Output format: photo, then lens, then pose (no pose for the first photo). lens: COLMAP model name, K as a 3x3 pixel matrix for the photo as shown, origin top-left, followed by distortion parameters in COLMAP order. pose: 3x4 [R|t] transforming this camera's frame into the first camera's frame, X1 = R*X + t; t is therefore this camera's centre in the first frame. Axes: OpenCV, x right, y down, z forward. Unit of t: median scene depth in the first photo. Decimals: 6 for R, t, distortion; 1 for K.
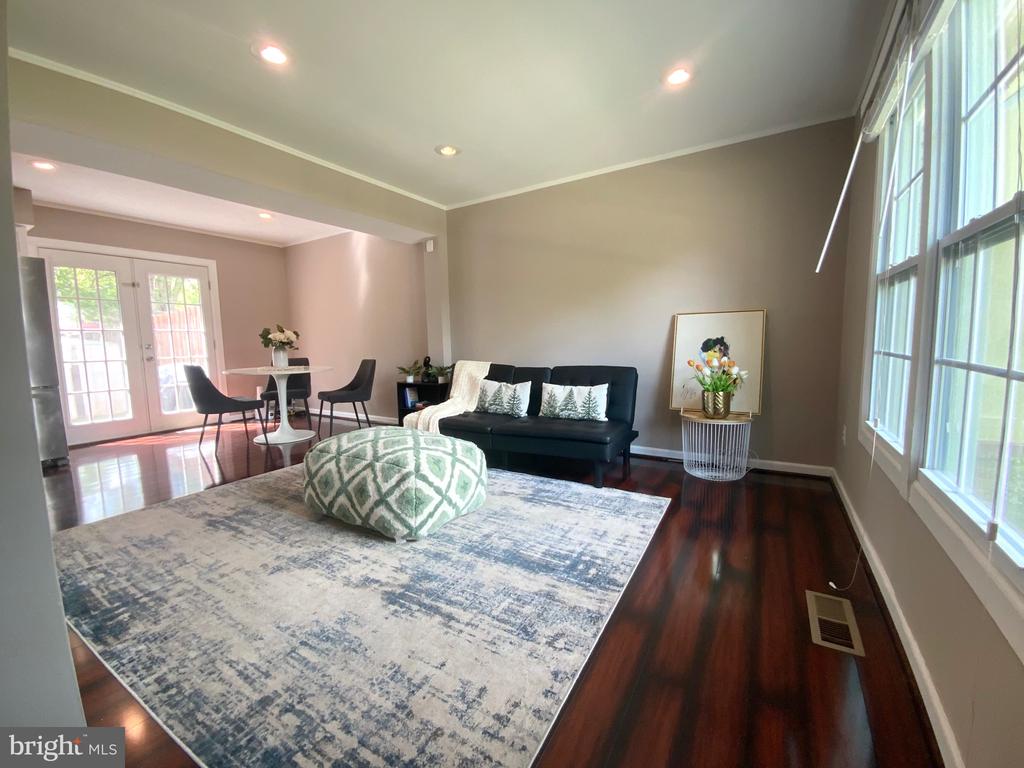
lens RADIAL K [[411.5, 0, 513.4], [0, 411.5, 385.7], [0, 0, 1]] dist [0.028546, -0.022919]
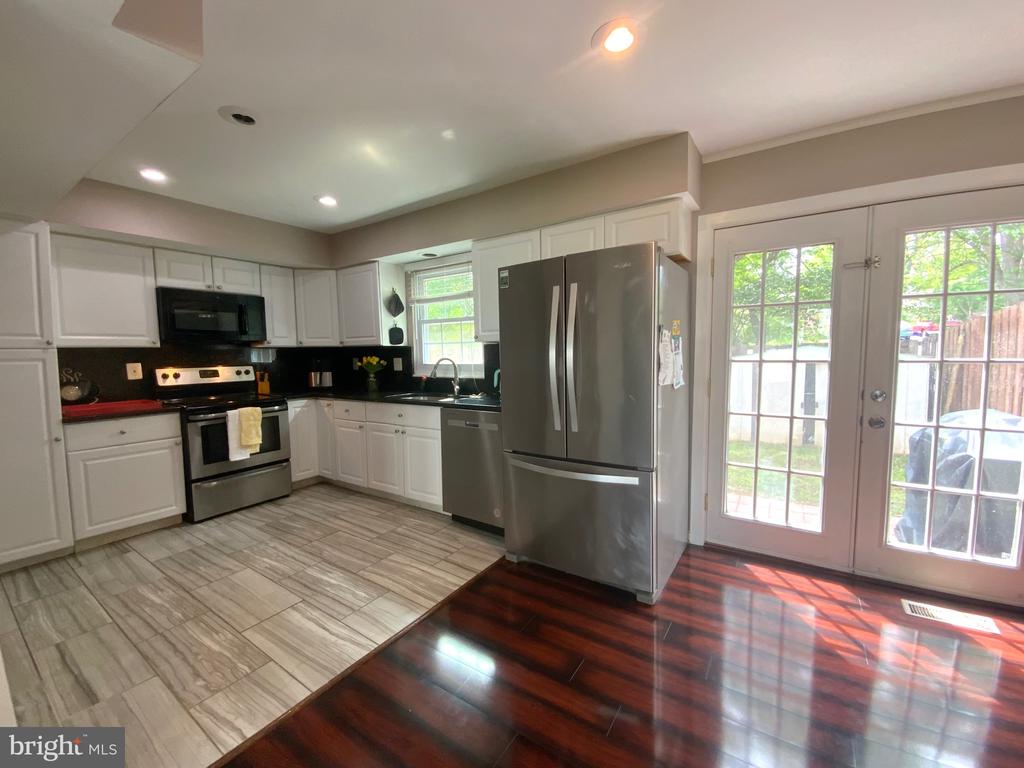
lens RADIAL K [[414.1, 0, 514.3], [0, 414.1, 384.9], [0, 0, 1]] dist [0.013649, -0.011930]
pose [[-0.044488, 0.098019, -0.994190, -0.863006], [-0.092772, 0.990469, 0.101803, -0.245720], [0.994693, 0.096762, -0.034970, 1.308176]]
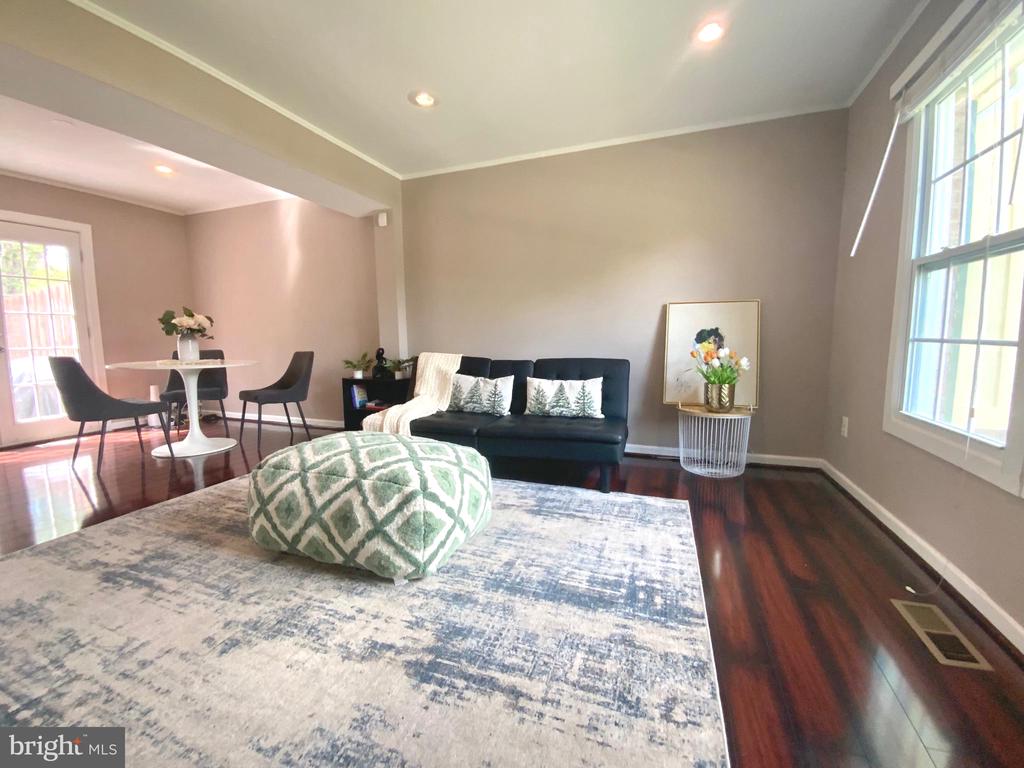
lens RADIAL K [[414.1, 0, 514.3], [0, 414.1, 384.9], [0, 0, 1]] dist [0.013649, -0.011930]
pose [[0.981709, -0.008998, 0.190176, -0.199175], [0.008636, 0.999959, 0.002732, 0.011531], [-0.190193, -0.001040, 0.981746, 0.196687]]
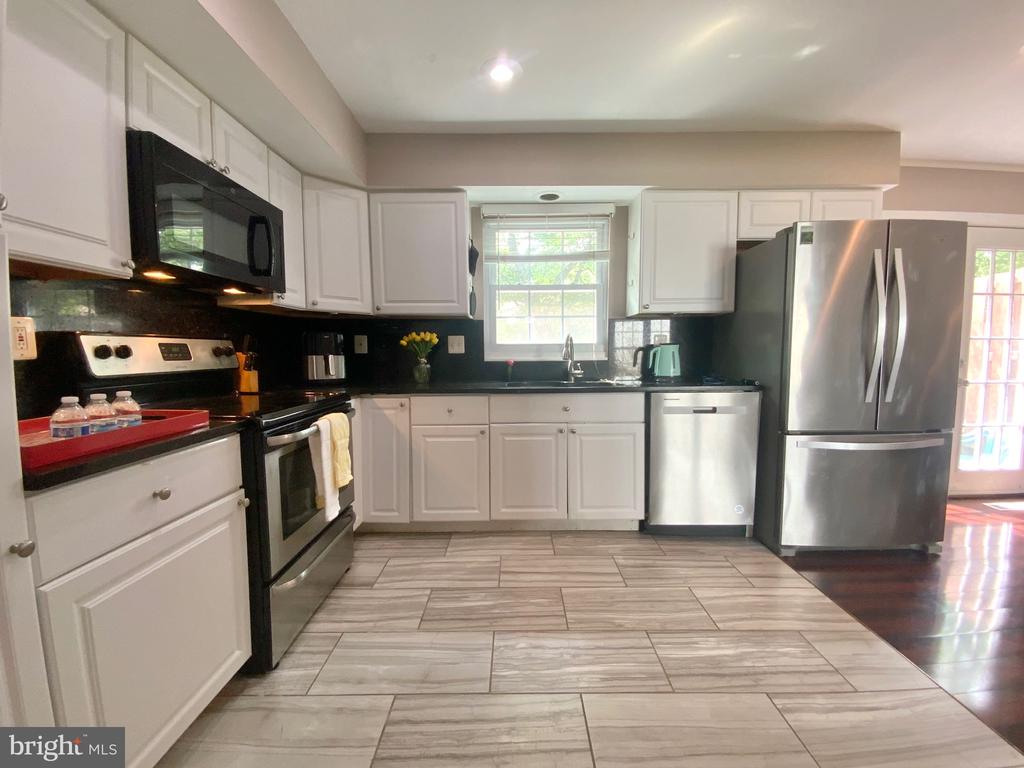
lens RADIAL K [[414.1, 0, 514.3], [0, 414.1, 384.9], [0, 0, 1]] dist [0.013649, -0.011930]
pose [[0.518252, 0.085879, -0.850905, -1.461115], [-0.097741, 0.994374, 0.040829, -0.043652], [0.849624, 0.062008, 0.523731, 0.191697]]
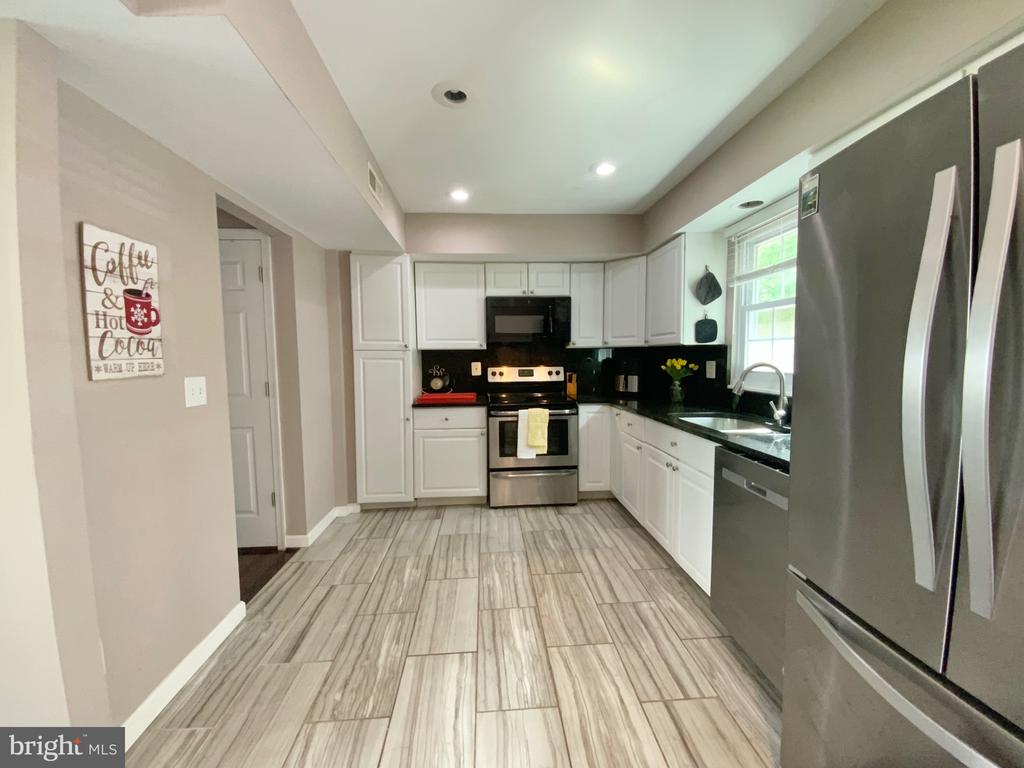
lens RADIAL K [[411.5, 0, 513.4], [0, 411.5, 385.7], [0, 0, 1]] dist [0.028546, -0.022919]
pose [[-0.816105, 0.069138, -0.573752, -1.379104], [-0.036683, 0.984618, 0.170825, -0.255841], [0.576738, 0.160459, -0.801016, 1.438235]]
